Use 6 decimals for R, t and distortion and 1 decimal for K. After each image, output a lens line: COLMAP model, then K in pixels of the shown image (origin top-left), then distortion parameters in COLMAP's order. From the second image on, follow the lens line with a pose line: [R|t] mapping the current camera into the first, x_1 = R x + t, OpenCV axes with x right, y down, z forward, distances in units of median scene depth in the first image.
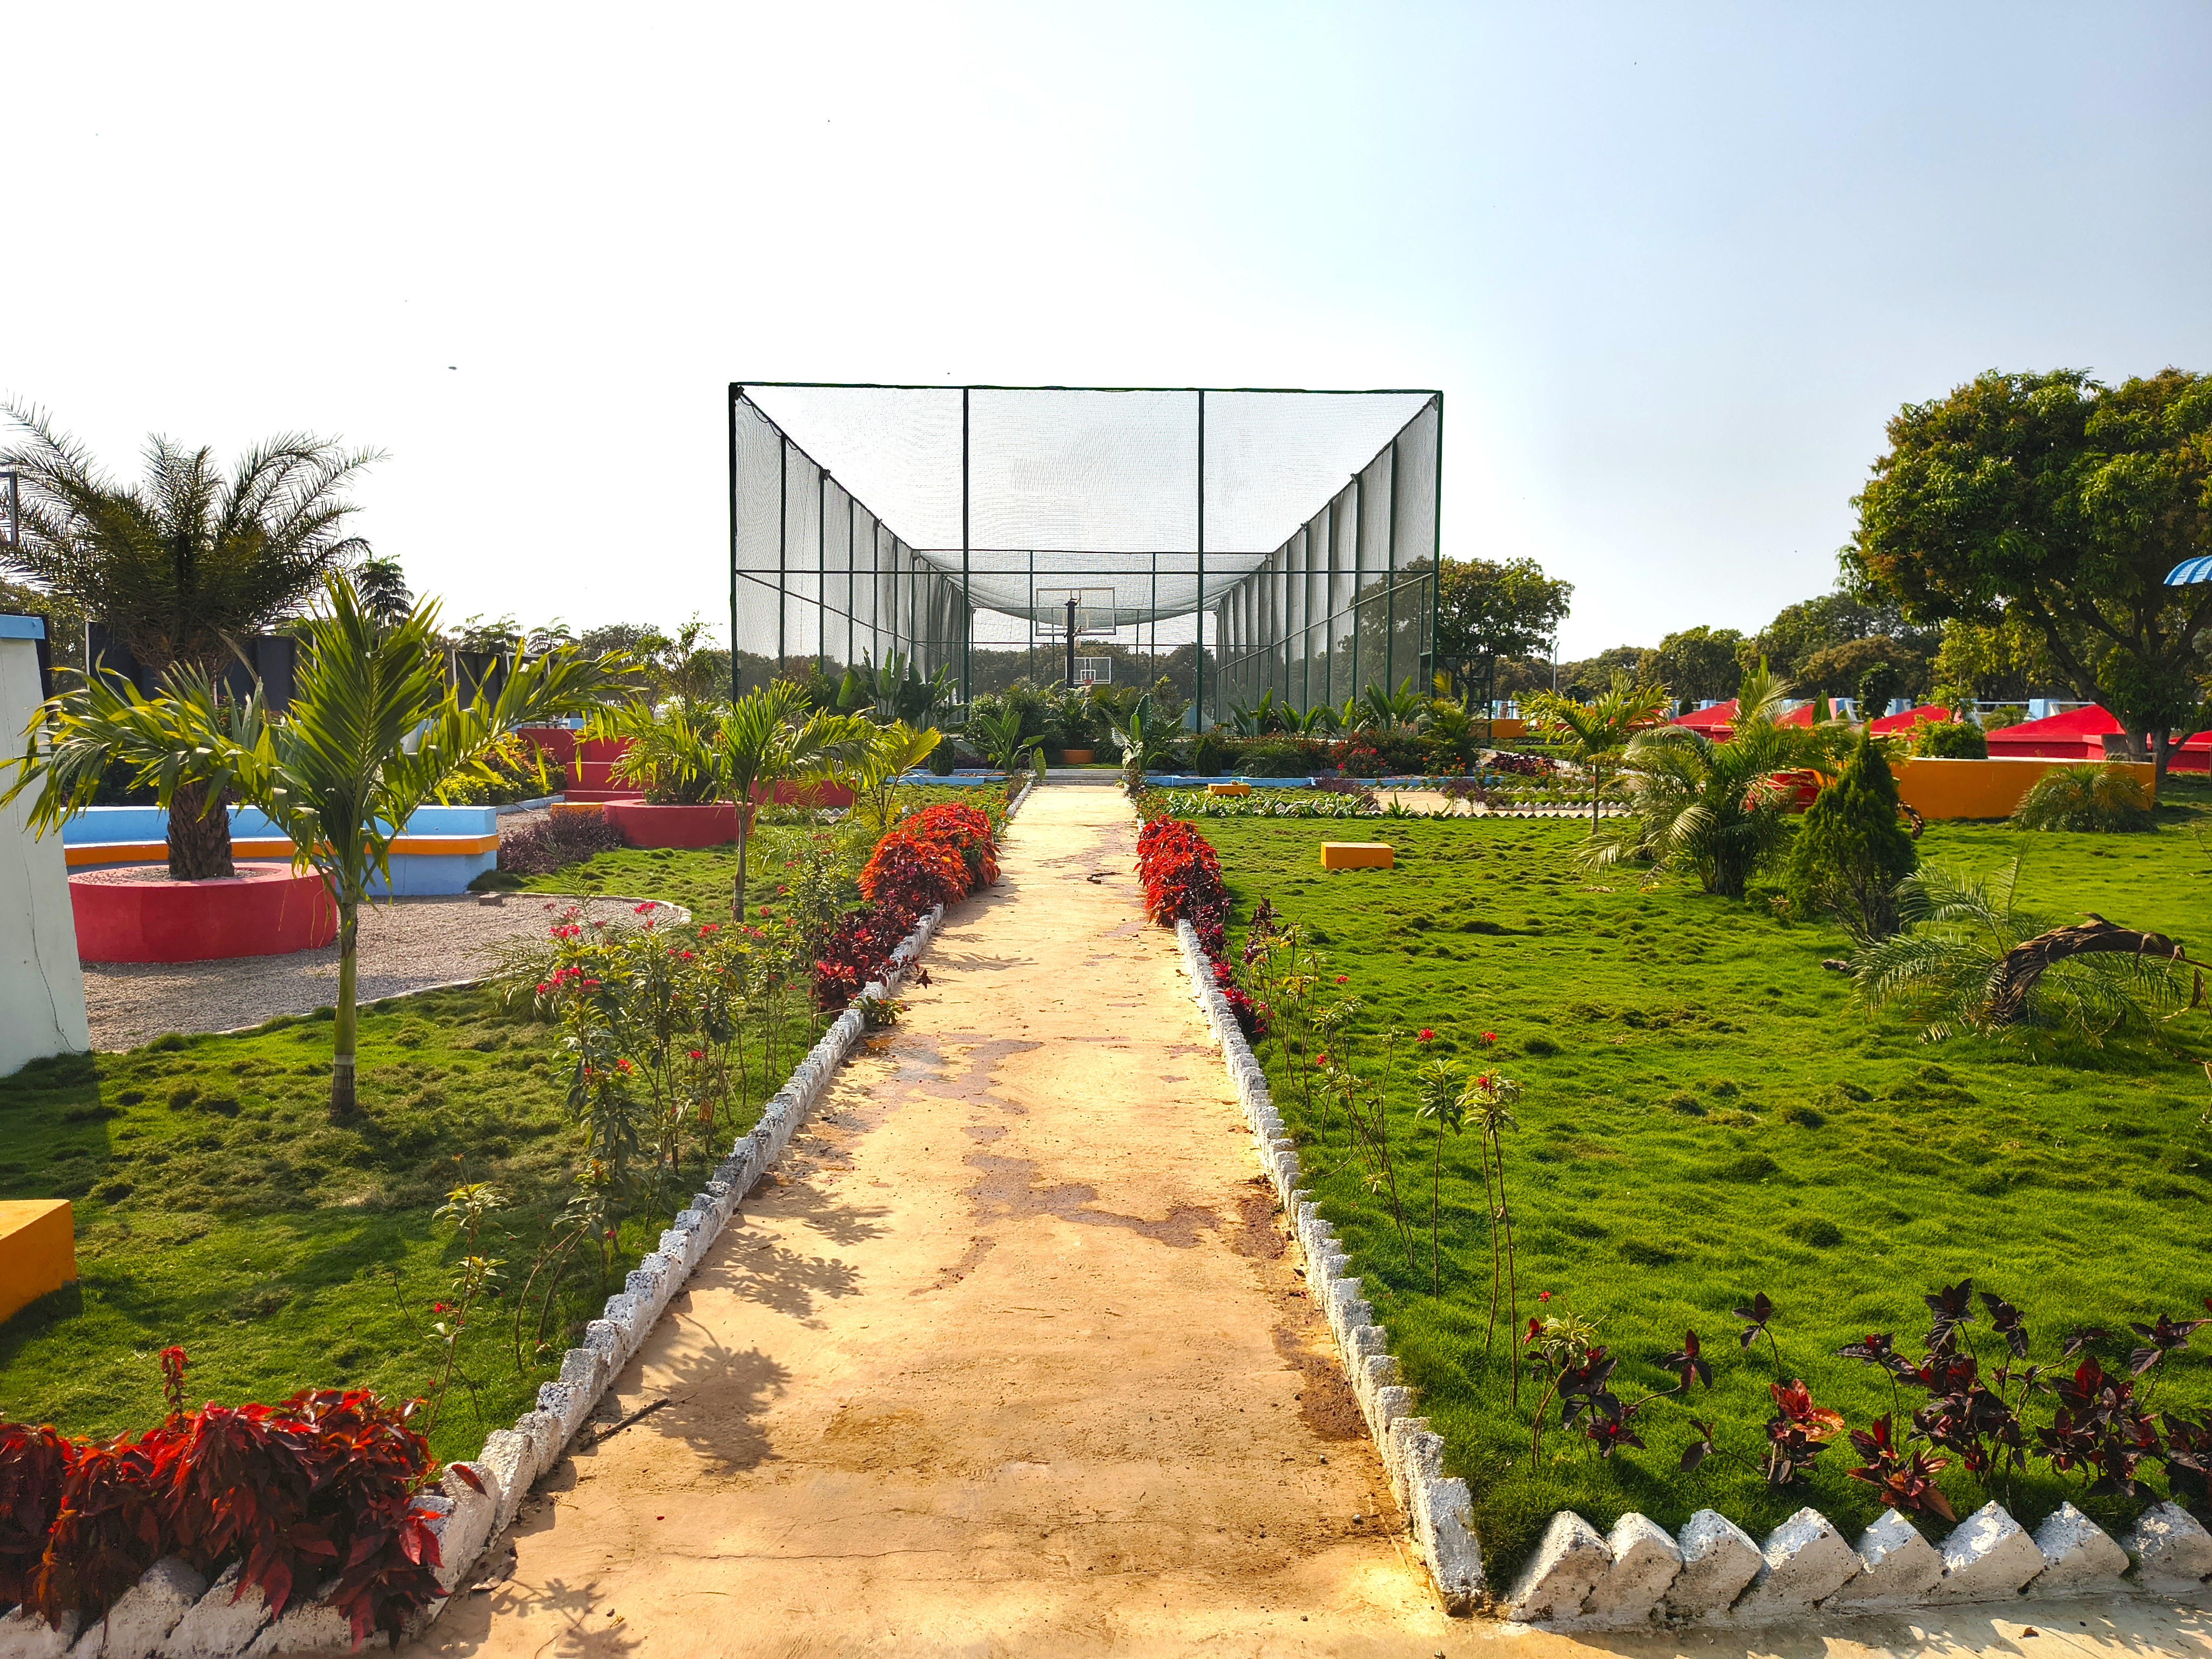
lens RADIAL K [[1508.4, 0, 1071.0], [0, 1508.4, 849.9], [0, 0, 1]] dist [0.038909, -0.042011]
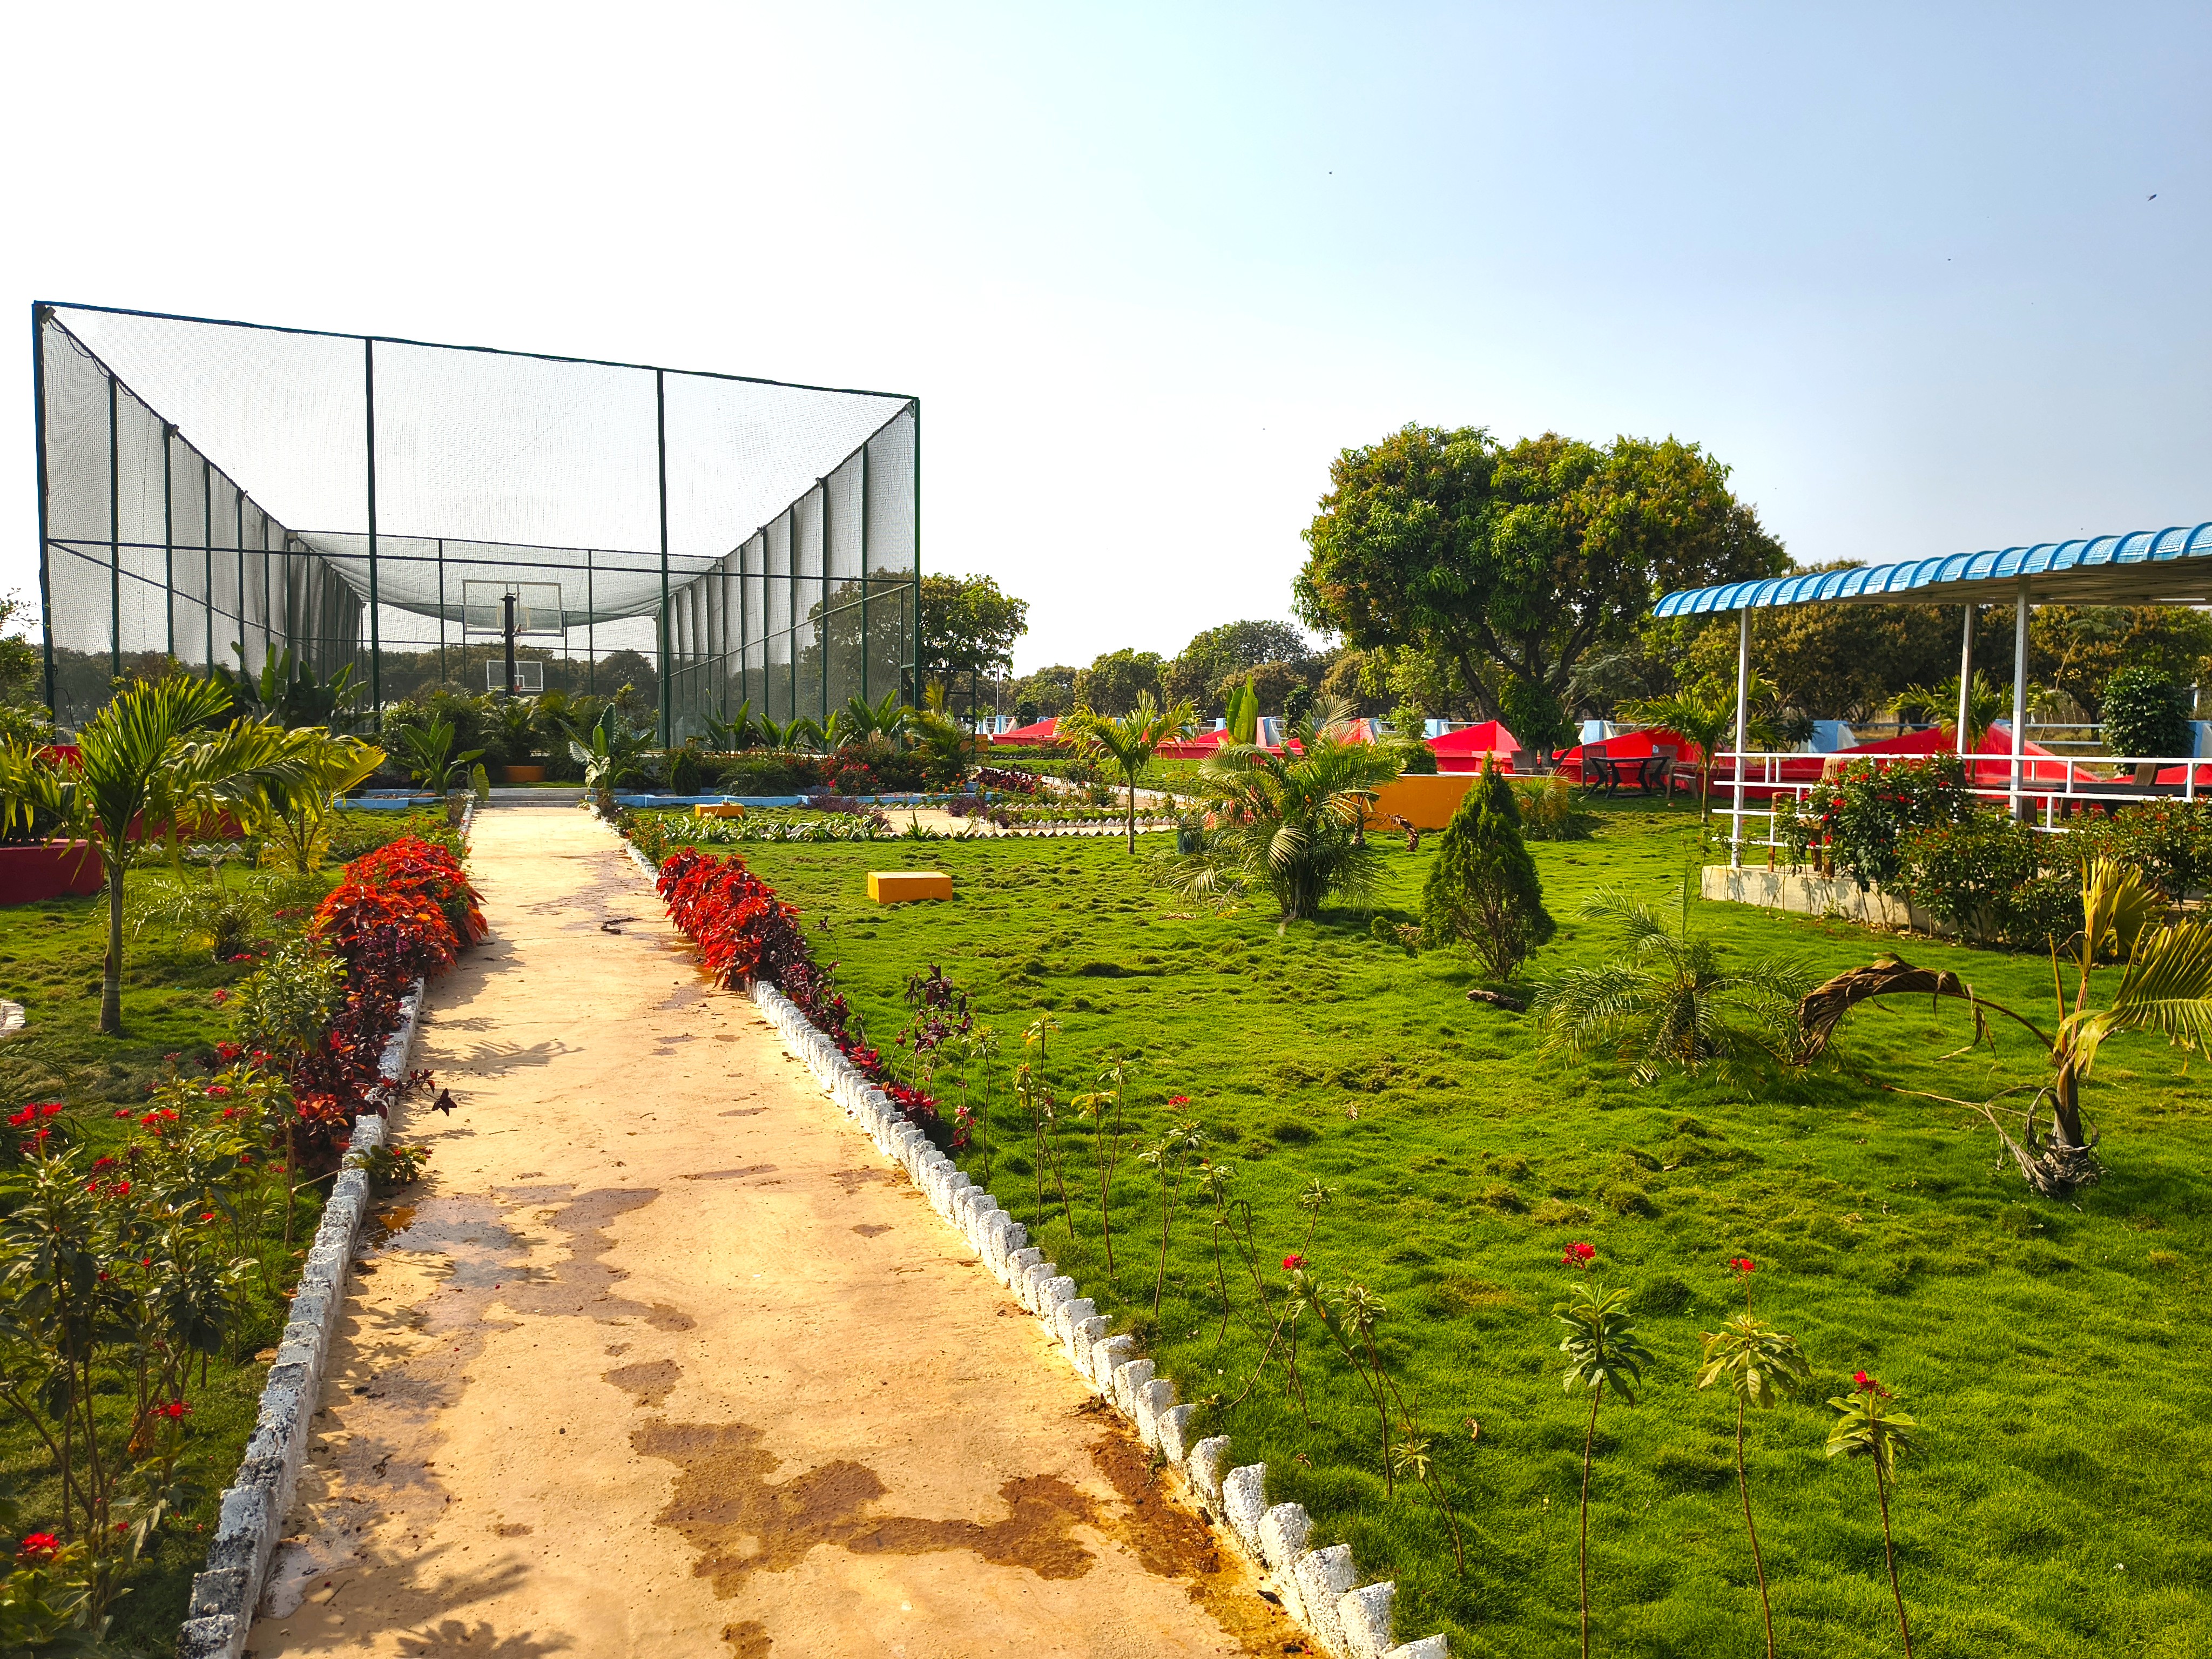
lens RADIAL K [[1508.4, 0, 1122.8], [0, 1508.4, 840.0], [0, 0, 1]] dist [0.038909, -0.042011]
pose [[0.919783, -0.022331, 0.391792, -0.033354], [0.028135, 0.999563, -0.009080, -0.008857], [-0.391418, 0.019375, 0.920009, 0.089570]]
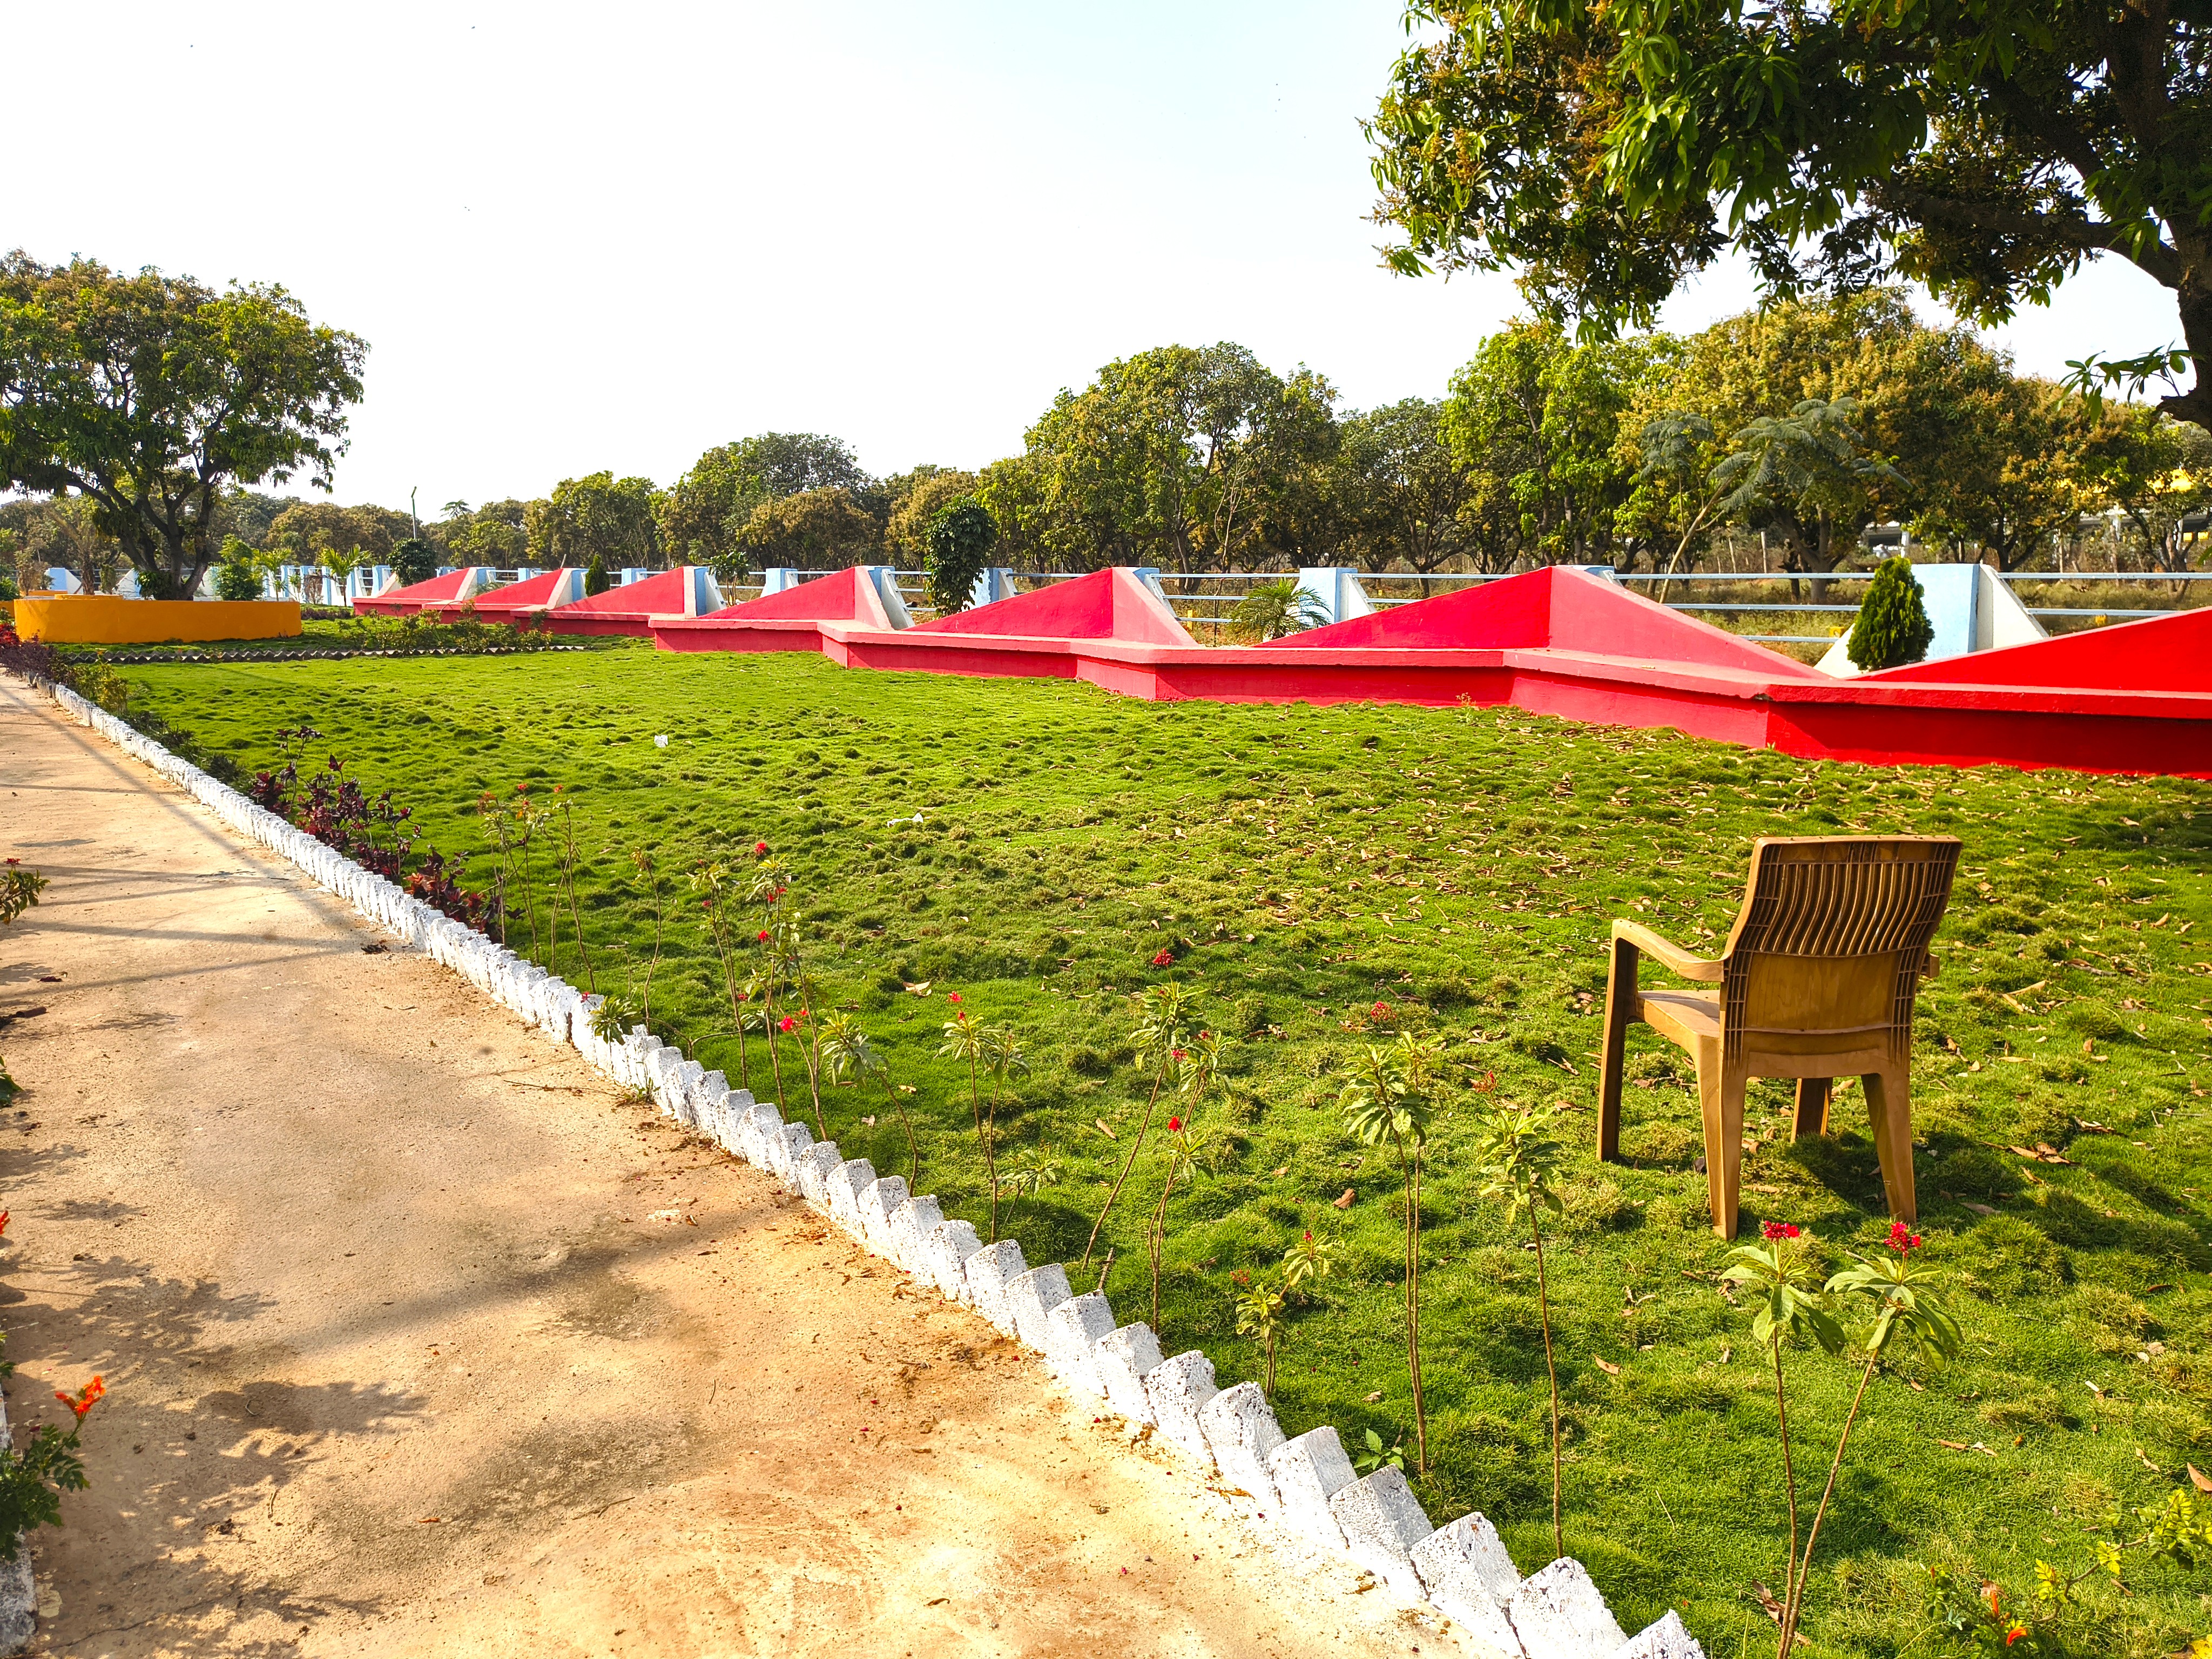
lens RADIAL K [[1508.4, 0, 1098.0], [0, 1508.4, 828.0], [0, 0, 1]] dist [0.038909, -0.042011]
pose [[0.762488, -0.102860, 0.638774, 0.412331], [0.058177, 0.994182, 0.090646, -0.098985], [-0.644382, -0.031955, 0.764036, 1.039599]]
